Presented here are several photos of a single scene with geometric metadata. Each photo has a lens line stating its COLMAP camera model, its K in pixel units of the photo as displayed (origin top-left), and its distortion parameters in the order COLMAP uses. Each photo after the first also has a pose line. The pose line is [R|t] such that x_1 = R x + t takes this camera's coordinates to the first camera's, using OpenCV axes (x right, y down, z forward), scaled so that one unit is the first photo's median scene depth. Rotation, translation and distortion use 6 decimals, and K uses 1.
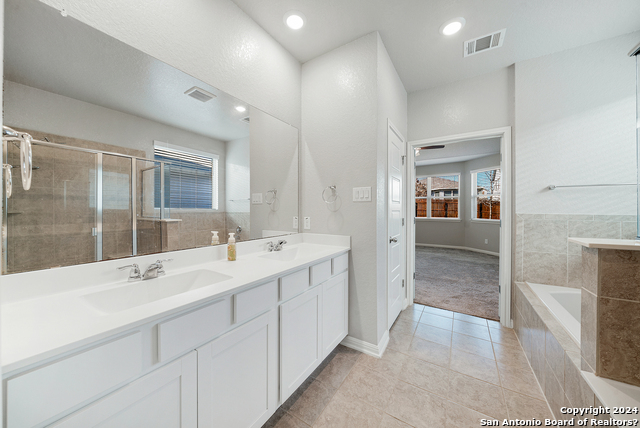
lens RADIAL K [[223.9, 0, 317.1], [0, 223.9, 211.0], [0, 0, 1]] dist [-0.008088, -0.000381]
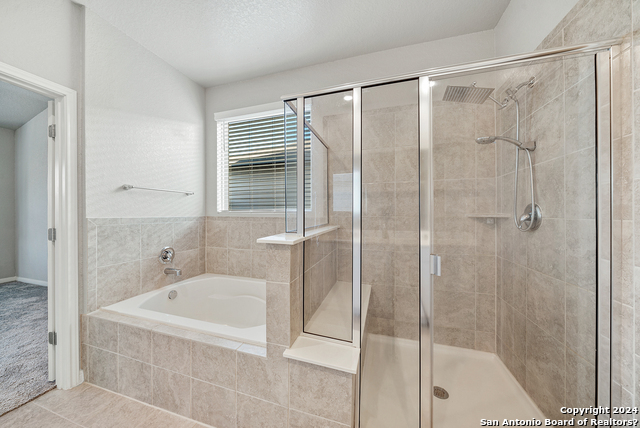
lens RADIAL K [[223.9, 0, 318.9], [0, 223.9, 212.5], [0, 0, 1]] dist [-0.008088, -0.000381]
pose [[-0.287810, -0.001111, 0.957687, -0.001222], [0.006594, 0.999973, 0.003142, -0.004009], [-0.957665, 0.007219, -0.287795, 0.514320]]
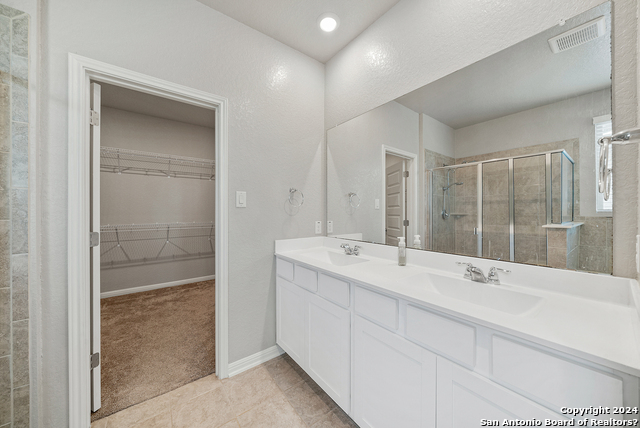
lens RADIAL K [[223.9, 0, 316.2], [0, 223.9, 213.5], [0, 0, 1]] dist [-0.008088, -0.000381]
pose [[-0.344642, 0.001417, -0.938733, 0.471211], [-0.003234, 0.999991, 0.002697, -0.002829], [0.938729, 0.003965, -0.344634, 0.714972]]
